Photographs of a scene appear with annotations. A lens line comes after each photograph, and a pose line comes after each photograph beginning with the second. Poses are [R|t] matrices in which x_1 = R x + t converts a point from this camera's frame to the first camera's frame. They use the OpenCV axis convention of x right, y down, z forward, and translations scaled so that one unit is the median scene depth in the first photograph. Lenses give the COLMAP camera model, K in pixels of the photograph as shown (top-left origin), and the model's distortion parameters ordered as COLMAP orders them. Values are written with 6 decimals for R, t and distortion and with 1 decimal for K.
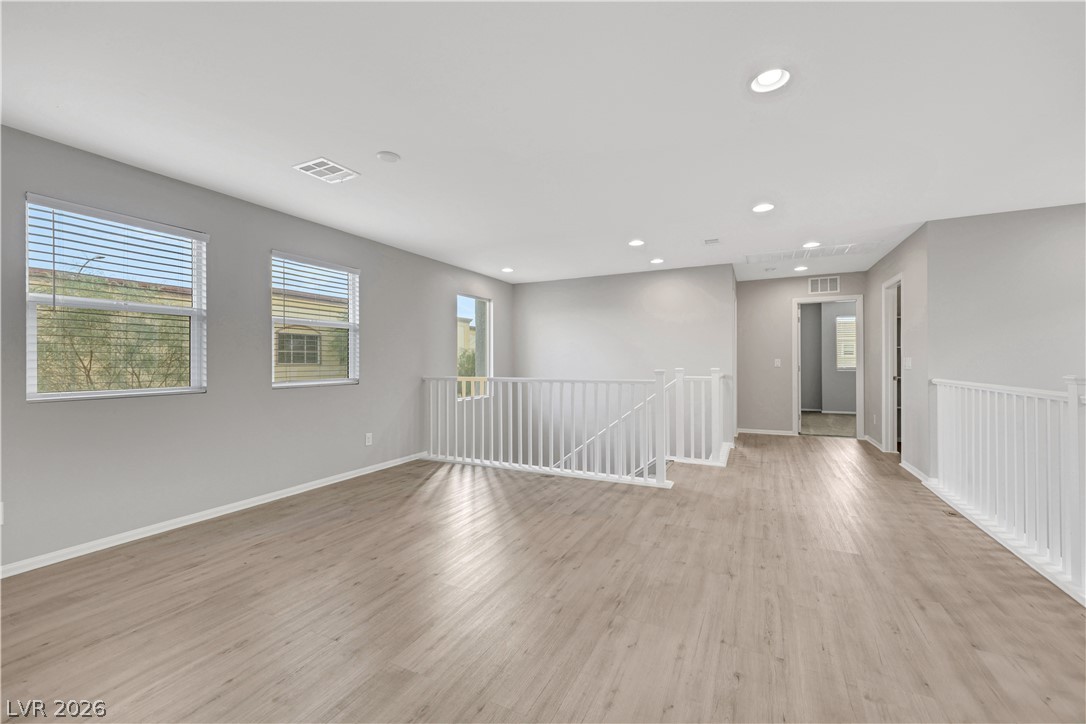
lens RADIAL K [[445.6, 0, 542.6], [0, 445.6, 355.1], [0, 0, 1]] dist [0.001042, 0.000252]
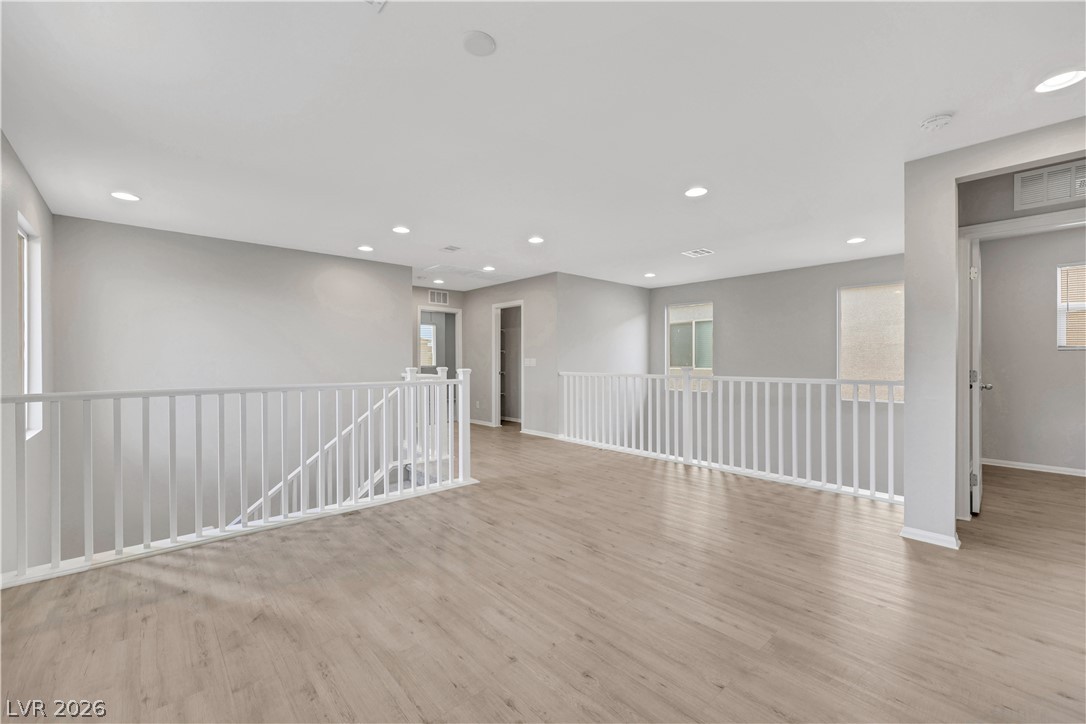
lens RADIAL K [[445.0, 0, 556.7], [0, 445.0, 361.3], [0, 0, 1]] dist [0.002707, 0.000187]
pose [[0.355059, 0.001274, 0.934843, -0.775945], [-0.012613, 0.999915, 0.003428, 0.011907], [-0.934759, -0.013009, 0.355044, 0.570635]]
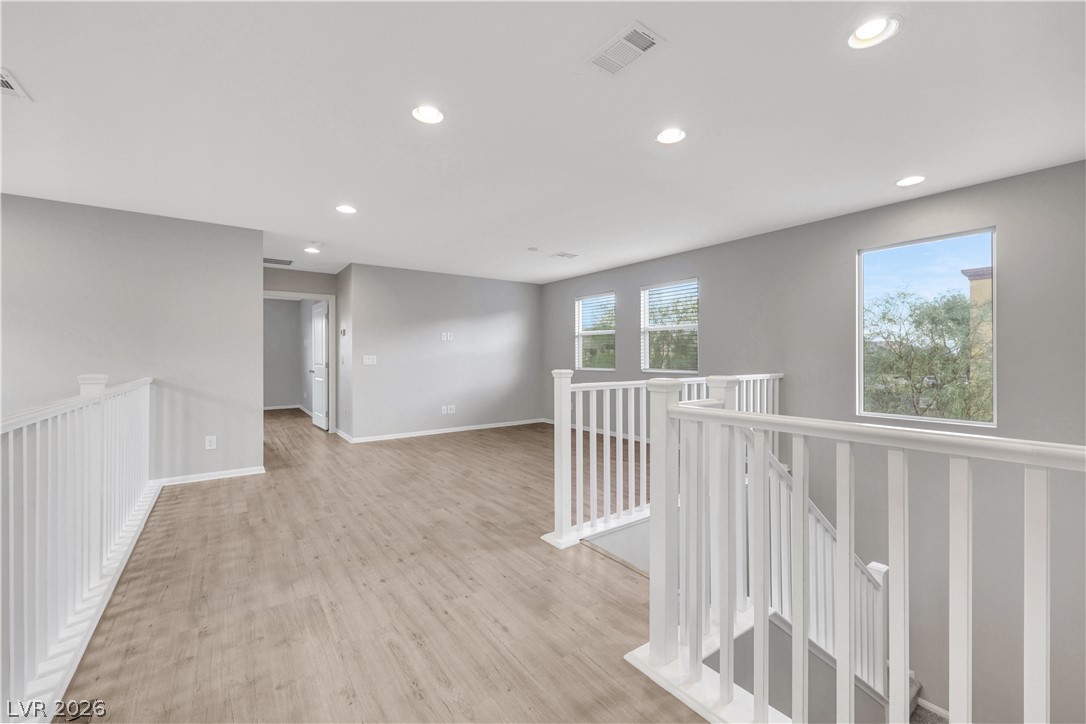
lens RADIAL K [[445.6, 0, 542.6], [0, 445.6, 355.1], [0, 0, 1]] dist [0.001042, 0.000252]
pose [[-0.479386, 0.003847, -0.877596, 1.114873], [0.019327, 0.999794, -0.006175, 0.017900], [0.877391, -0.019922, -0.479362, 1.662473]]
